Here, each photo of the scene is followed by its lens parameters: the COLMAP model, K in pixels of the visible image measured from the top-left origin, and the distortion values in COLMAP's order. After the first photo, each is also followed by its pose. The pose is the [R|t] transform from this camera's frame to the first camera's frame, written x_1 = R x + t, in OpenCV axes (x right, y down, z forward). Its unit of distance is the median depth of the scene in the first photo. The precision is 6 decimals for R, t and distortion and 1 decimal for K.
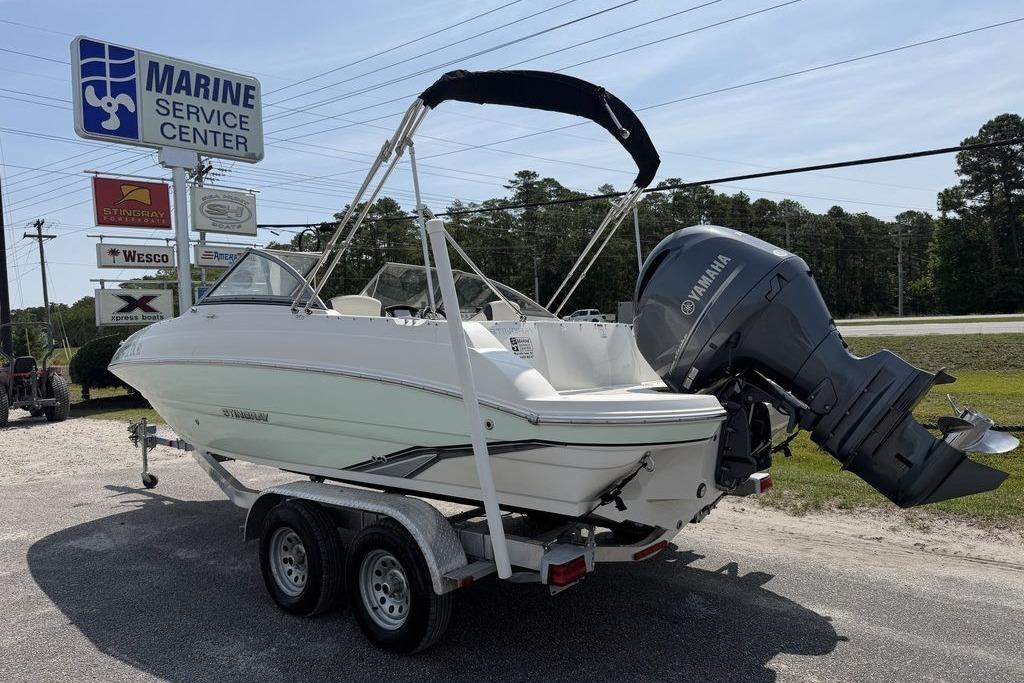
lens RADIAL K [[719.0, 0, 503.5], [0, 719.0, 352.2], [0, 0, 1]] dist [0.037543, -0.057077]
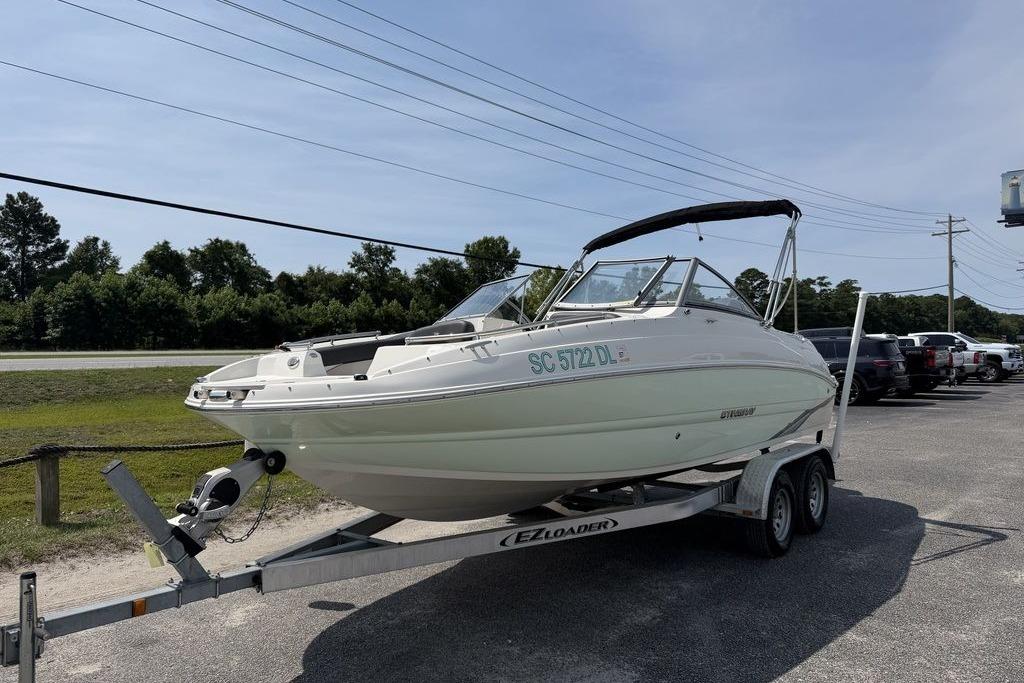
lens RADIAL K [[719.0, 0, 521.2], [0, 719.0, 347.5], [0, 0, 1]] dist [0.037543, -0.057077]
pose [[-0.019433, 0.034216, 0.999226, -1.416681], [0.038694, 0.998691, -0.033445, 0.010394], [-0.999062, 0.038014, -0.020732, 1.307731]]
